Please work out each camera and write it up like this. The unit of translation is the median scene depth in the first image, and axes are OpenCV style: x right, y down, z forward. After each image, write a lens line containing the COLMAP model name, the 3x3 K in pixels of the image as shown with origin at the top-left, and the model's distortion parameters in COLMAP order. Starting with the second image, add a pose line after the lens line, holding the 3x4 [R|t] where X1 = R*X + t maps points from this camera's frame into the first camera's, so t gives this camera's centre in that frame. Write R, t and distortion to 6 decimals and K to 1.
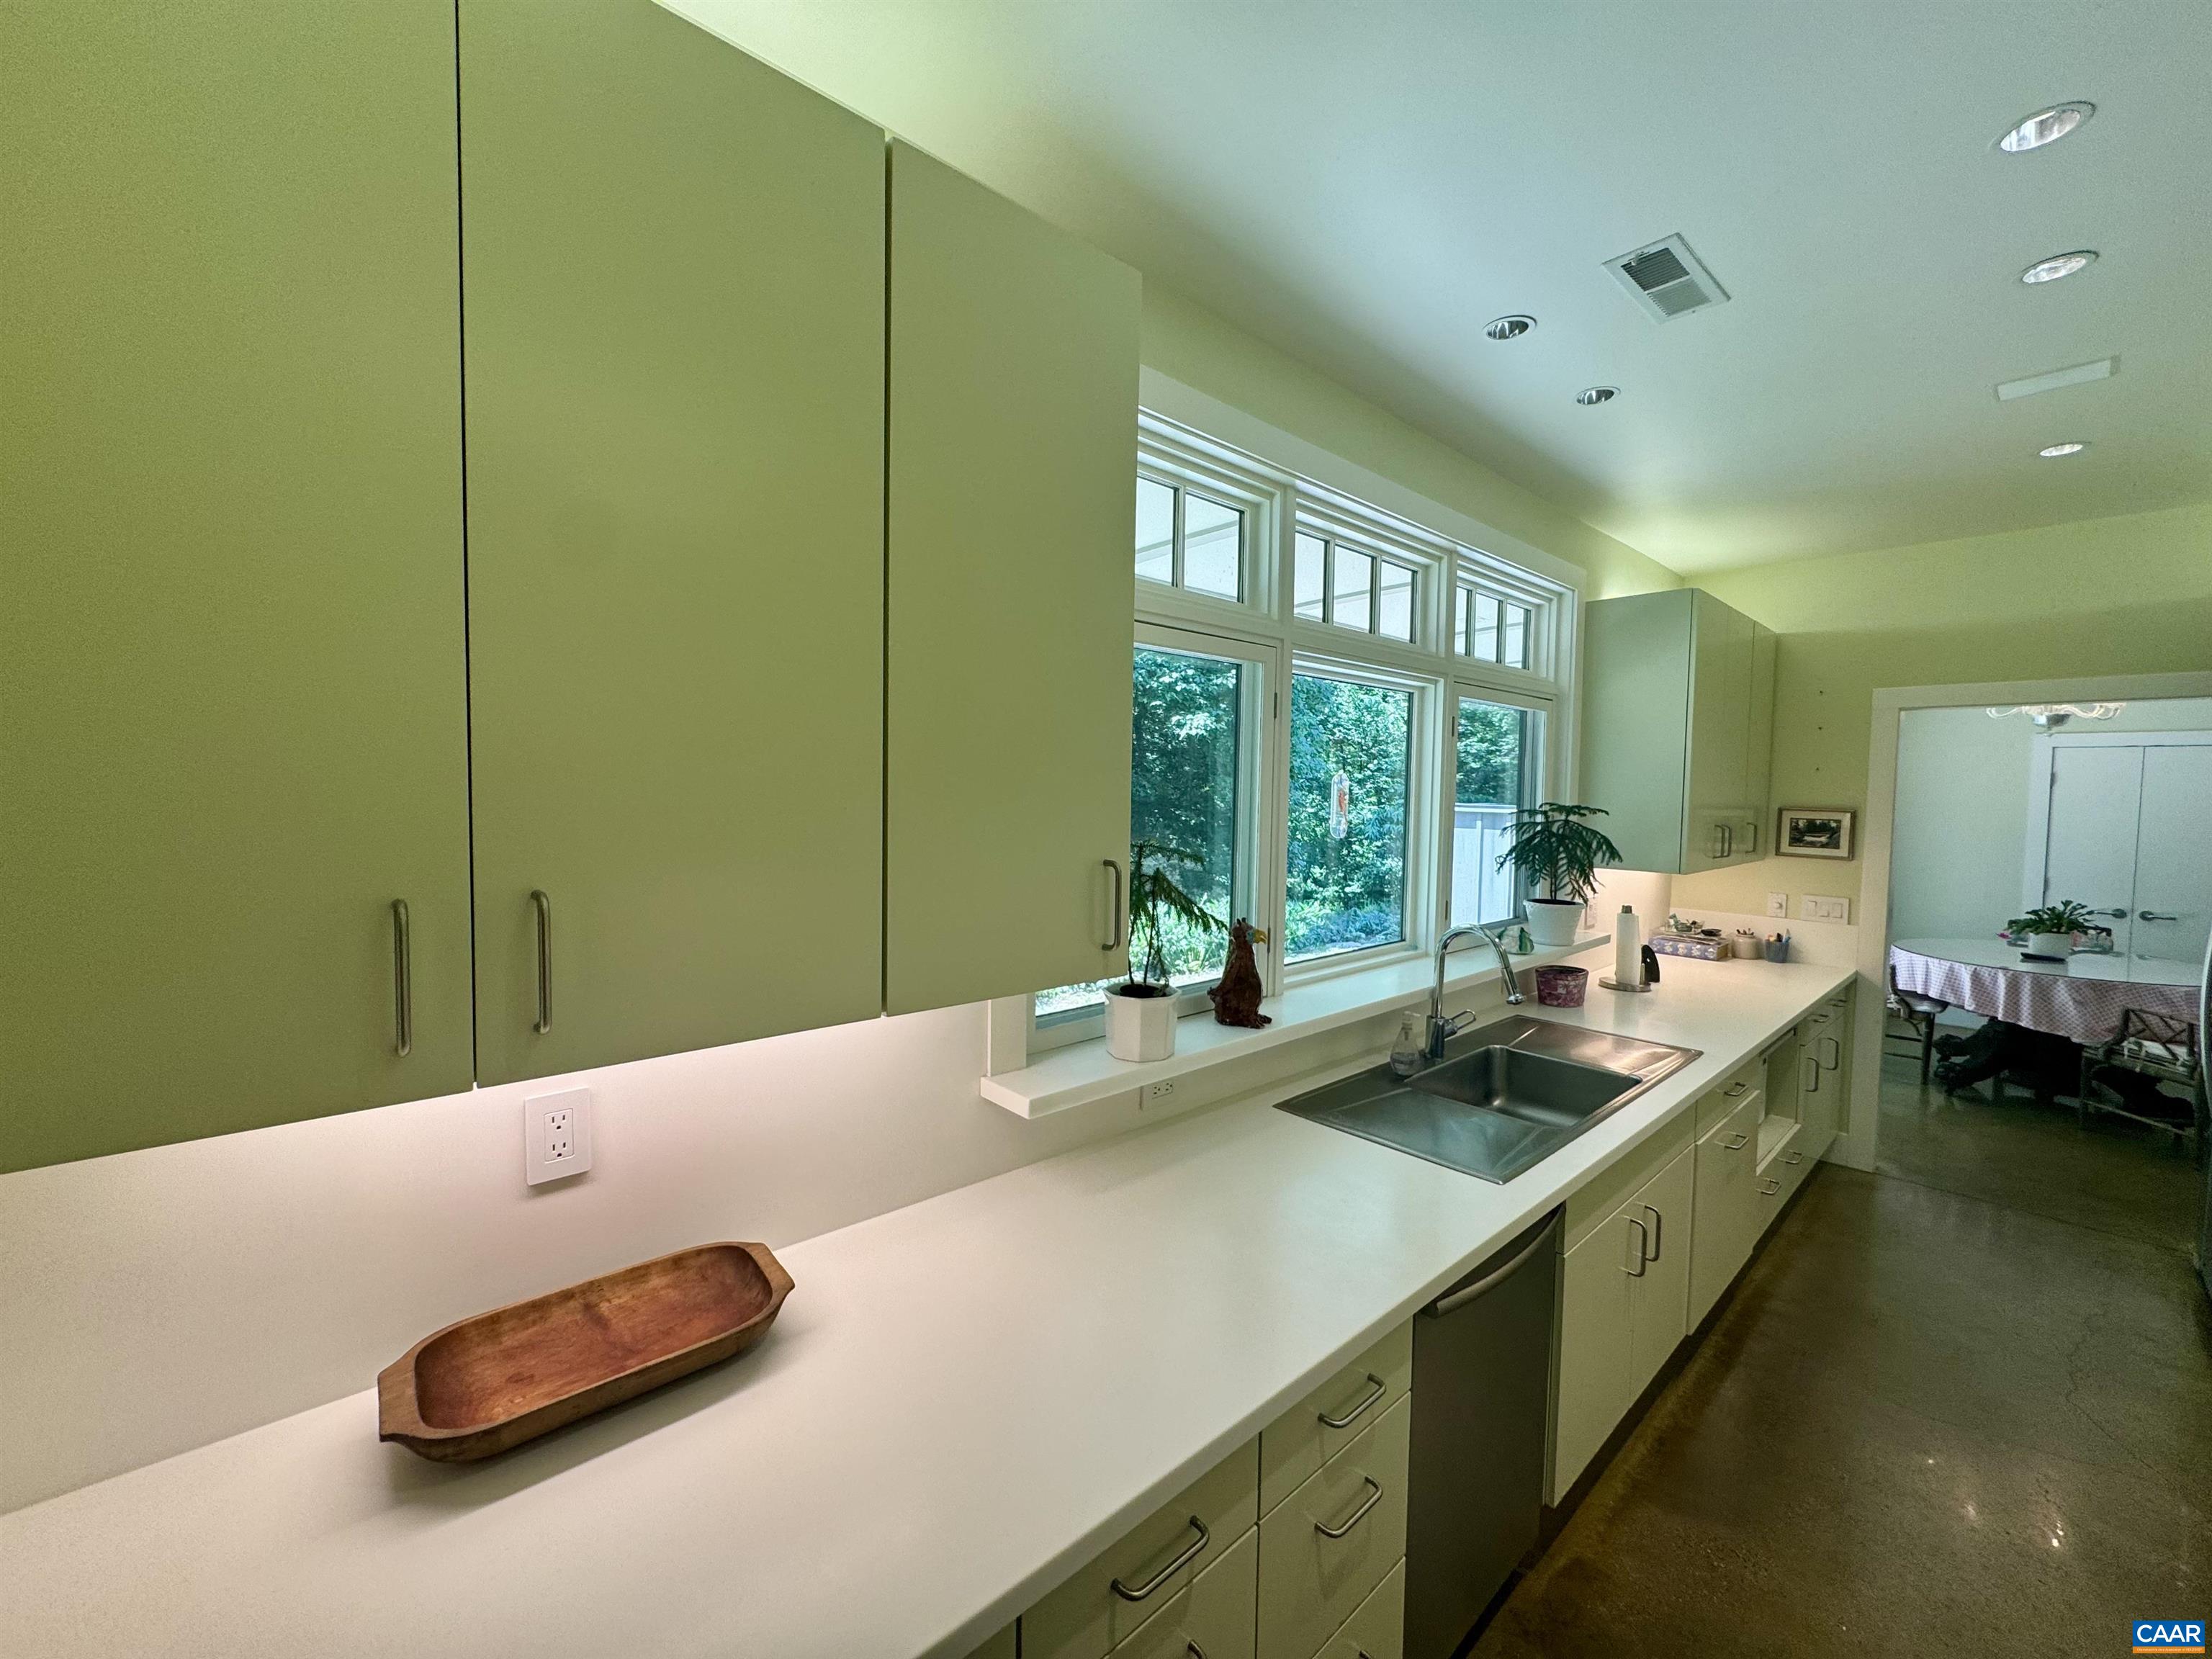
lens RADIAL K [[878.7, 0, 1112.8], [0, 878.7, 842.5], [0, 0, 1]] dist [0.000733, -0.000349]
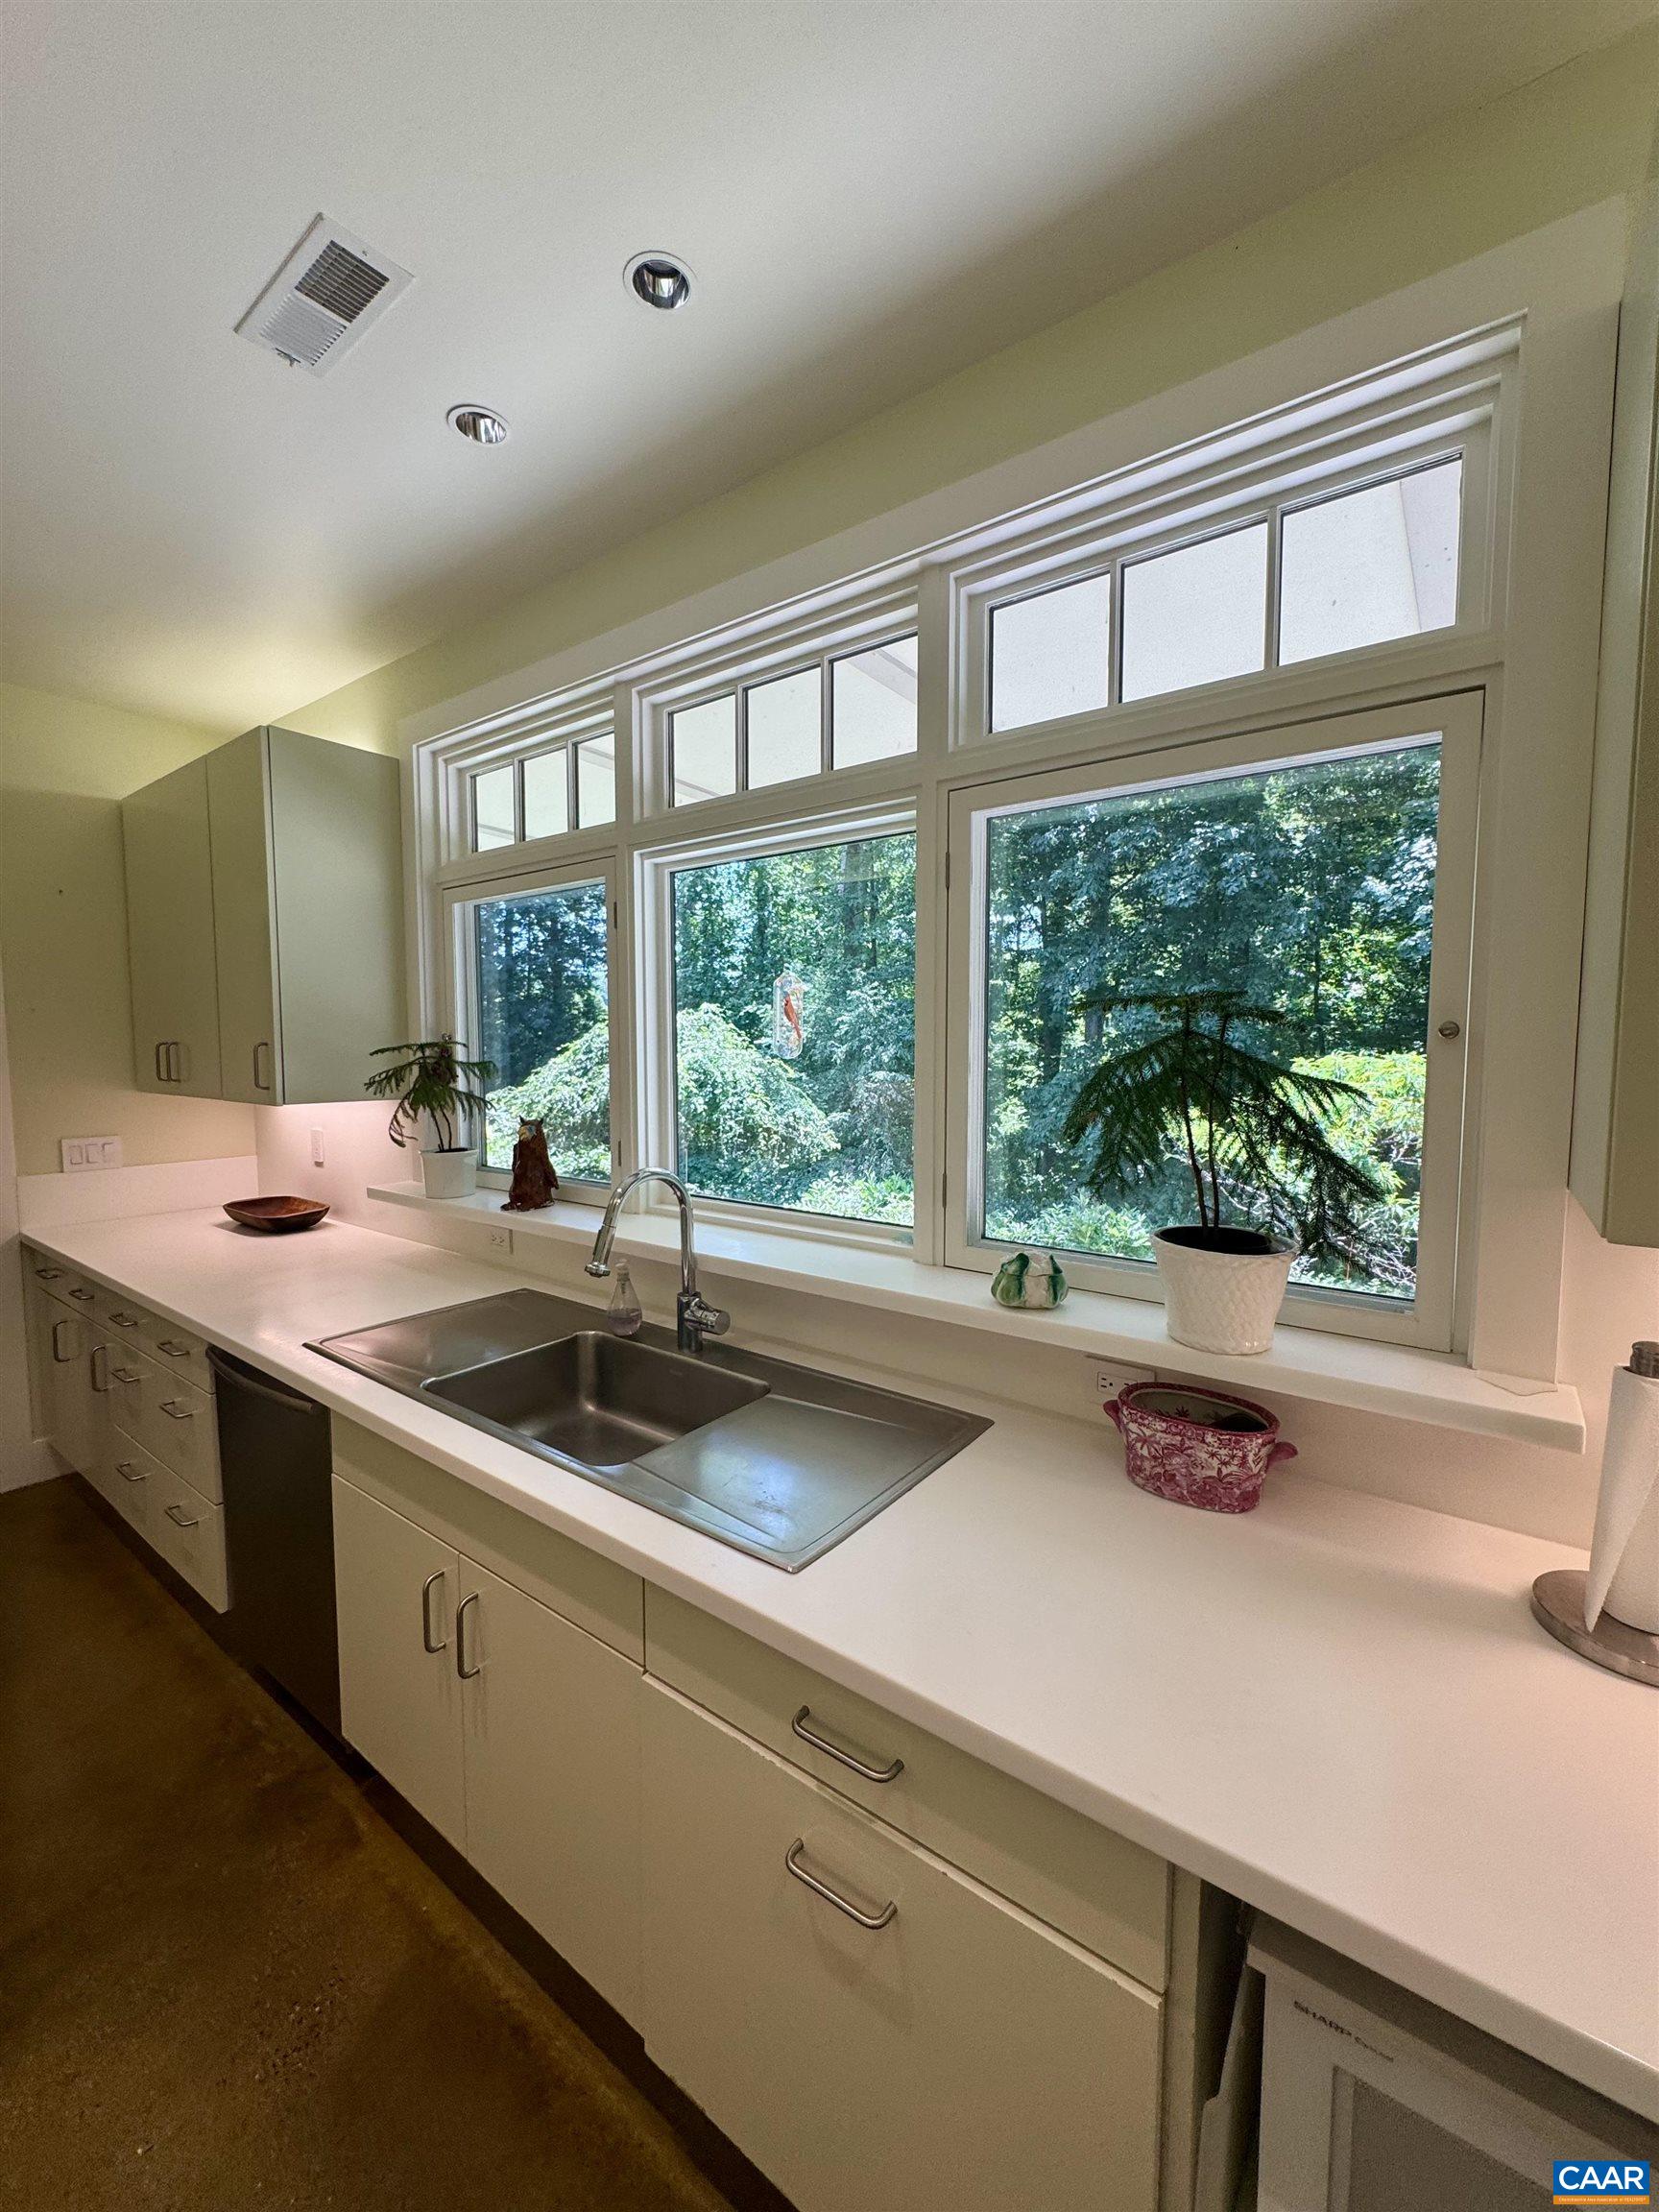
lens RADIAL K [[878.7, 0, 836.3], [0, 878.7, 1105.0], [0, 0, 1]] dist [0.000733, -0.000349]
pose [[0.175859, 0.054864, -0.982885, 1.236116], [-0.047899, 0.997740, 0.047123, -0.005291], [0.983249, 0.038793, 0.178090, 1.088500]]
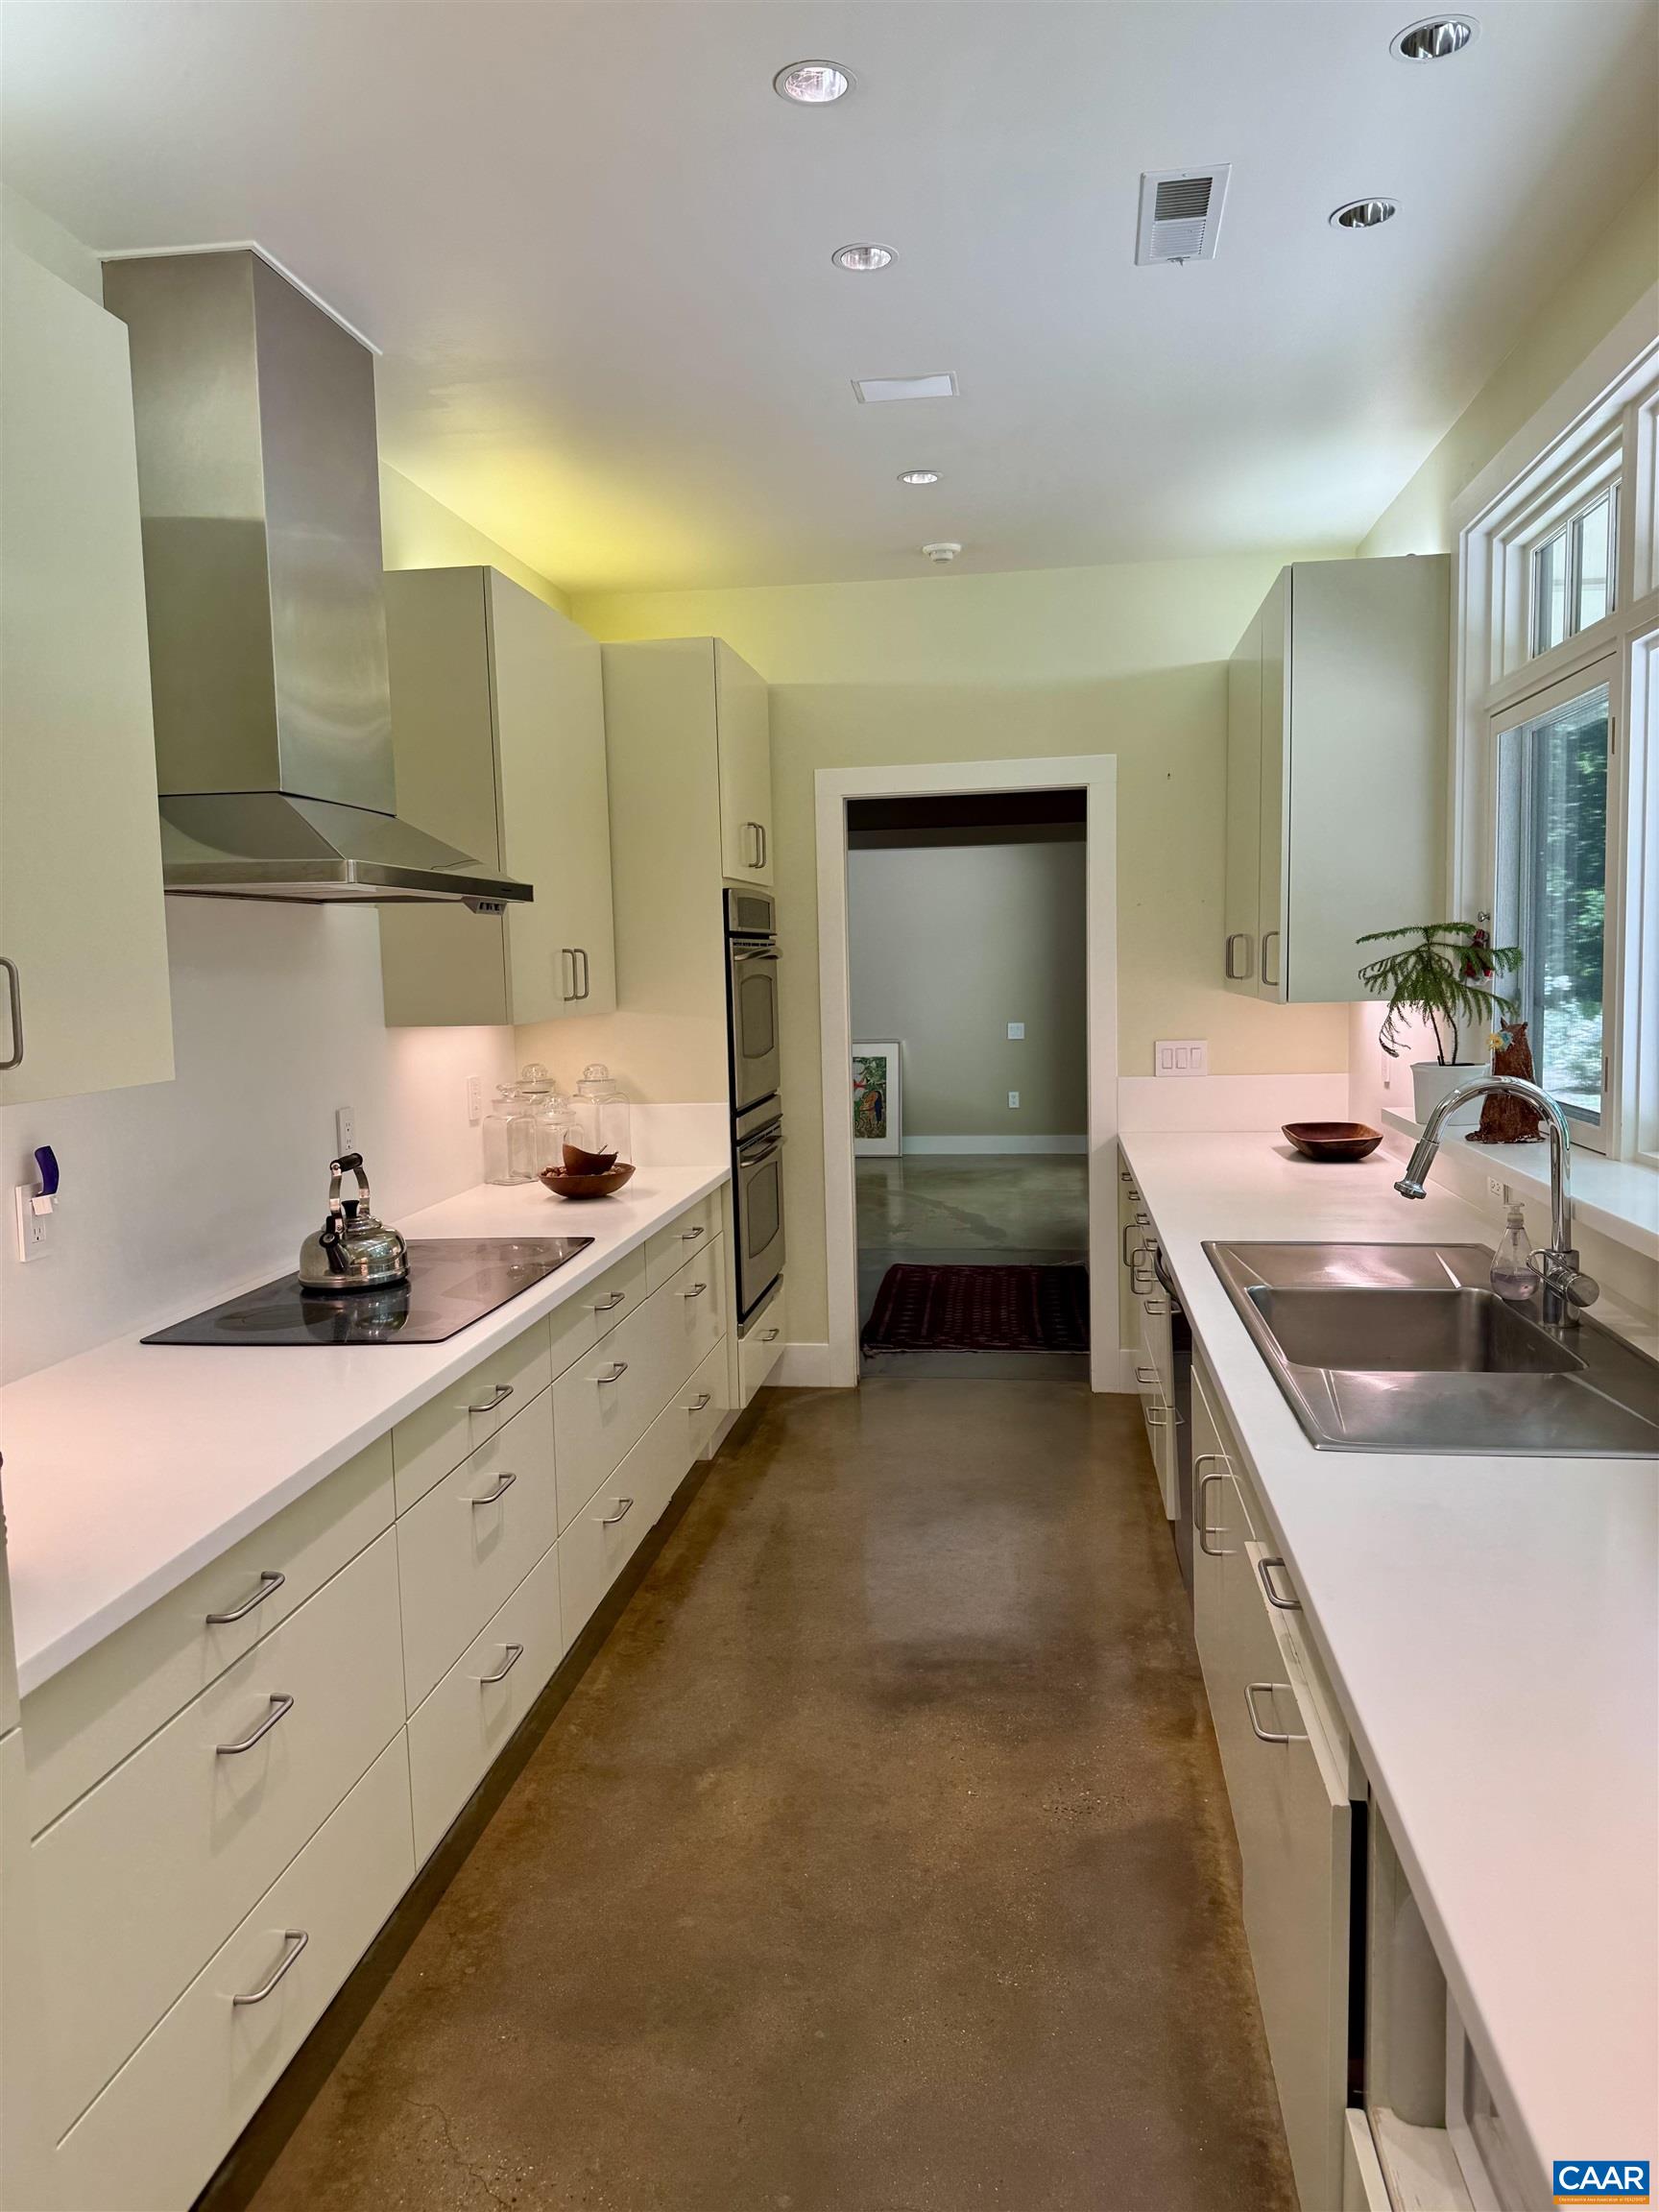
lens RADIAL K [[1547.7, 0, 829.0], [0, 1547.7, 1107.9], [0, 0, 1]] dist [0.009995, -0.000774]
pose [[-0.775844, 0.072535, -0.626741, 1.485153], [-0.010582, 0.991734, 0.127876, -0.017812], [0.630836, 0.105844, -0.768663, 1.588506]]
